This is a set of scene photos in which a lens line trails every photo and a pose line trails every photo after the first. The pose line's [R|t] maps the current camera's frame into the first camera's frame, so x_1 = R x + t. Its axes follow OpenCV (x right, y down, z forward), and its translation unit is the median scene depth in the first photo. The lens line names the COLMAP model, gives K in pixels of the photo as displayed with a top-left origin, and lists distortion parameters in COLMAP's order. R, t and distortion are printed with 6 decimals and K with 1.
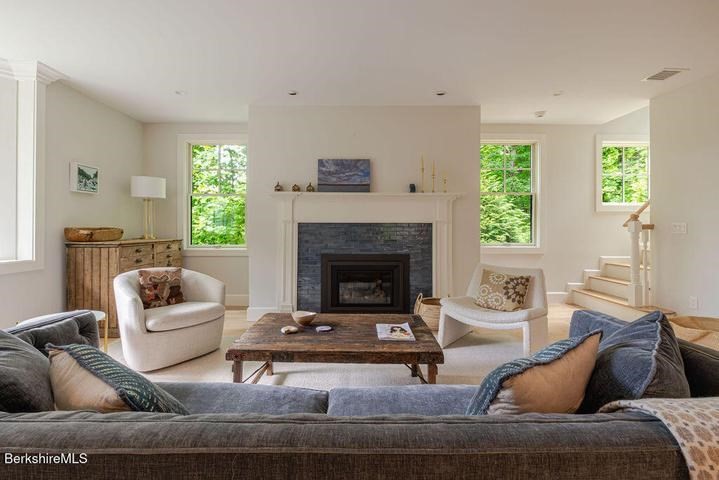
lens RADIAL K [[322.6, 0, 351.8], [0, 322.6, 225.8], [0, 0, 1]] dist [-0.012533, 0.000482]
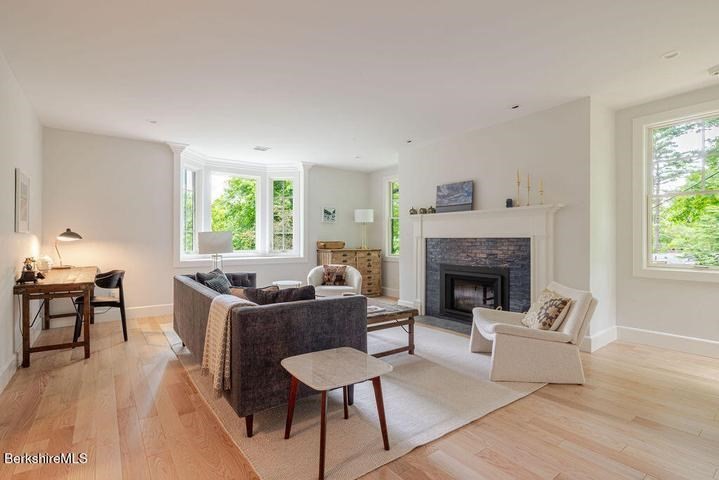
lens RADIAL K [[337.2, 0, 359.0], [0, 337.2, 241.5], [0, 0, 1]] dist [-0.009661, 0.001425]
pose [[0.591685, 0.003232, -0.806163, 0.753113], [0.004369, 0.999964, 0.007216, -0.007009], [0.806157, -0.007791, 0.591650, 0.004025]]
